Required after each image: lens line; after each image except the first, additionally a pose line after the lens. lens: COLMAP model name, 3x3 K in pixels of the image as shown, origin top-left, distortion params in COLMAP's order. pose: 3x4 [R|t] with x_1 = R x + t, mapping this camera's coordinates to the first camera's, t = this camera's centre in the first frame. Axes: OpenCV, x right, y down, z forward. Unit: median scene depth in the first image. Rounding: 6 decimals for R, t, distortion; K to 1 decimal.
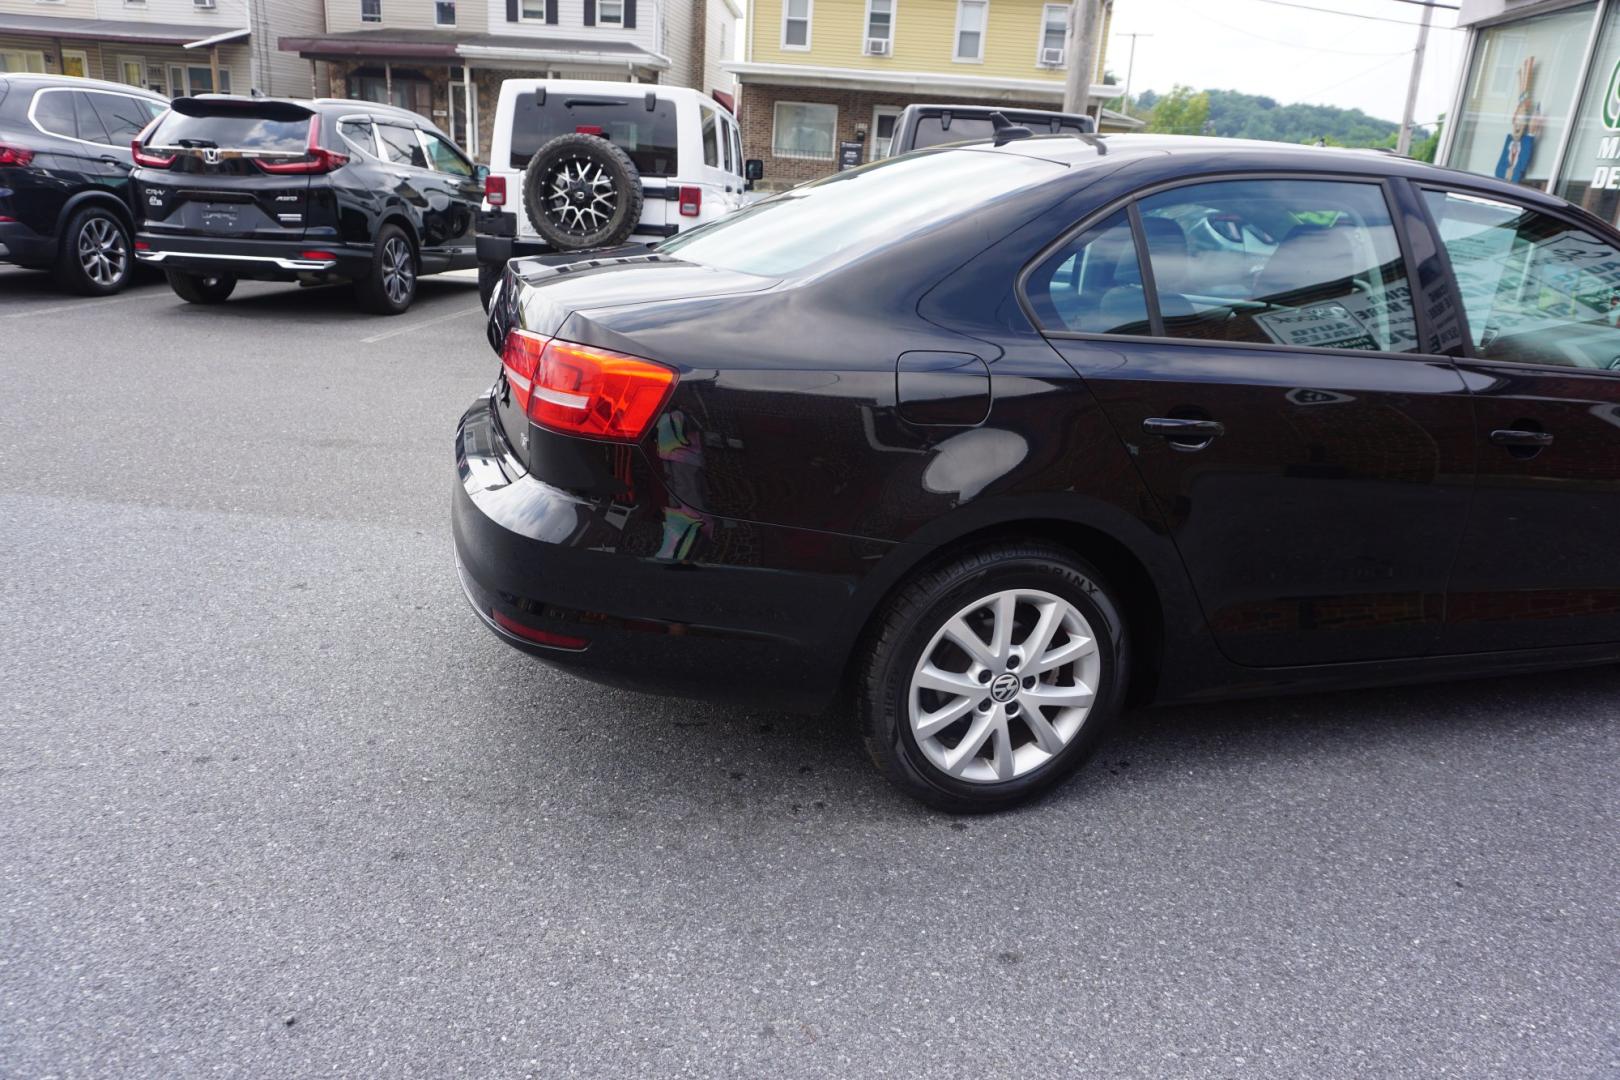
lens RADIAL K [[1084.5, 0, 805.7], [0, 1084.5, 535.2], [0, 0, 1]] dist [-0.054801, 0.041309]
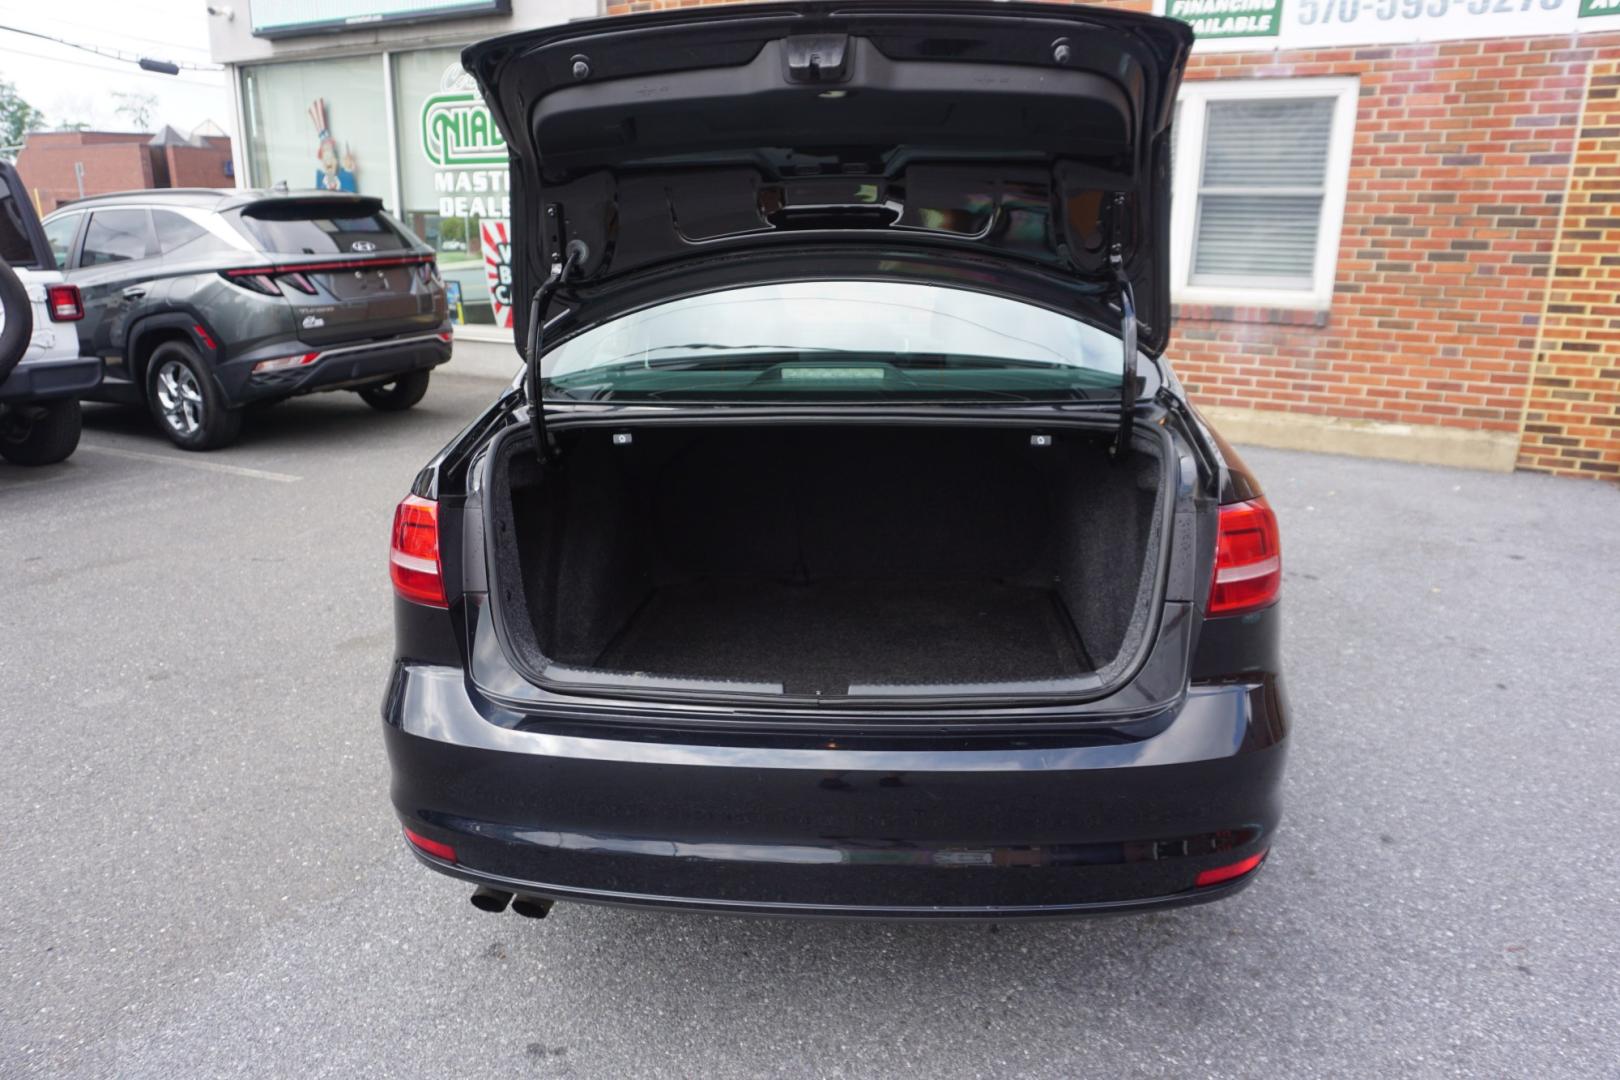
lens RADIAL K [[1087.1, 0, 804.6], [0, 1087.1, 527.4], [0, 0, 1]] dist [-0.045770, 0.026869]
pose [[0.369309, -0.295039, 0.881228, -0.270254], [0.317193, 0.931337, 0.178885, -0.102894], [-0.873498, 0.213455, 0.437536, 0.231452]]
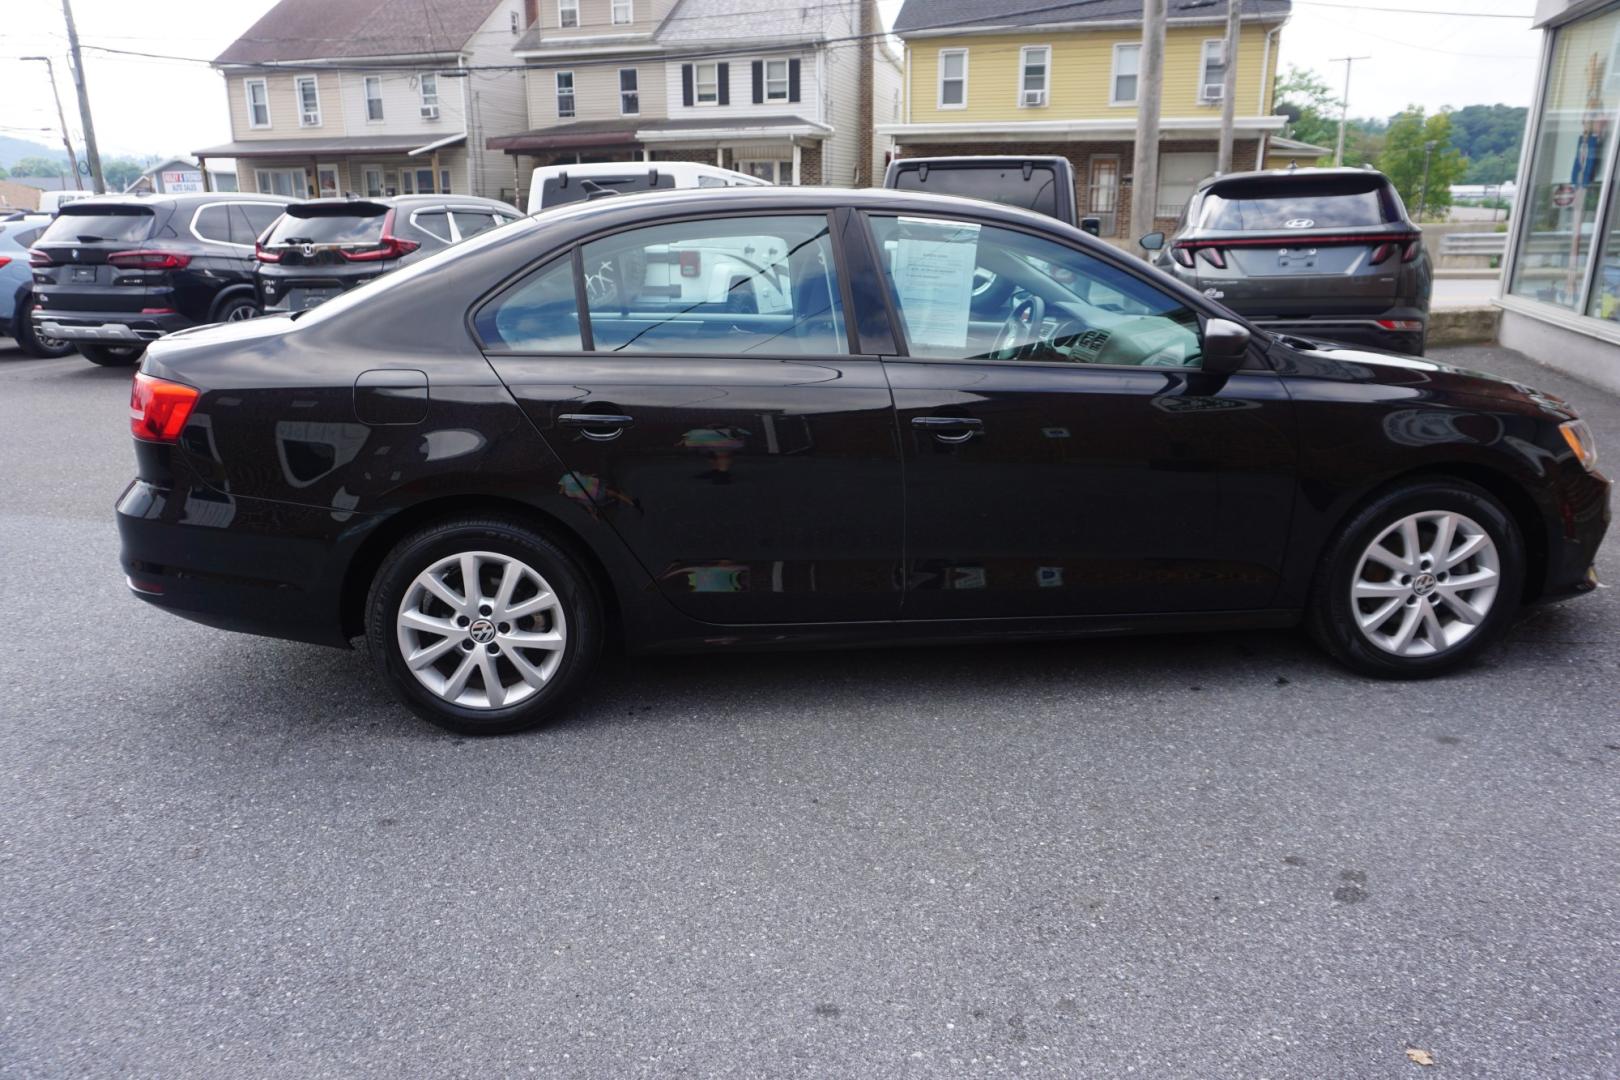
lens RADIAL K [[1087.1, 0, 804.6], [0, 1087.1, 527.4], [0, 0, 1]] dist [-0.045770, 0.026869]
pose [[0.978346, -0.012848, -0.206577, 0.231065], [0.000833, 0.998308, -0.058144, 0.026419], [0.206975, 0.056713, 0.976701, -0.048177]]
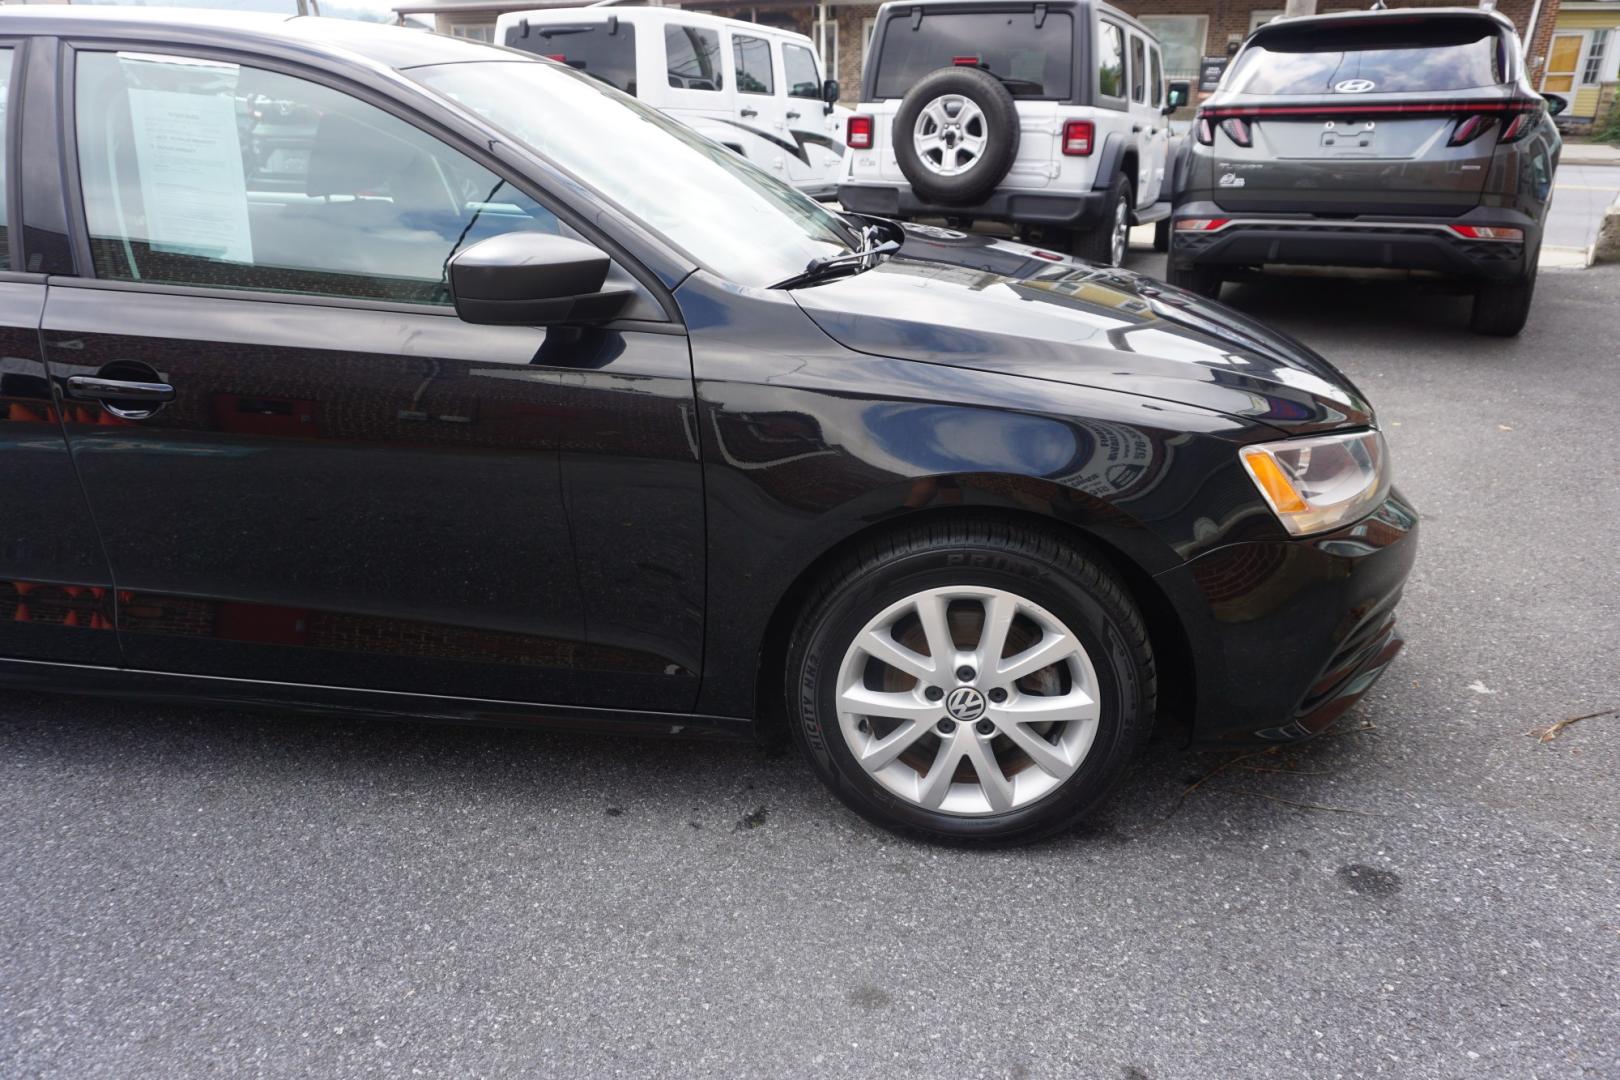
lens RADIAL K [[1087.1, 0, 804.6], [0, 1087.1, 527.4], [0, 0, 1]] dist [-0.045770, 0.026869]
pose [[0.916346, 0.095381, -0.388860, 0.423144], [-0.077283, 0.995082, 0.061961, -0.023843], [0.392858, -0.026725, 0.919211, 0.154772]]
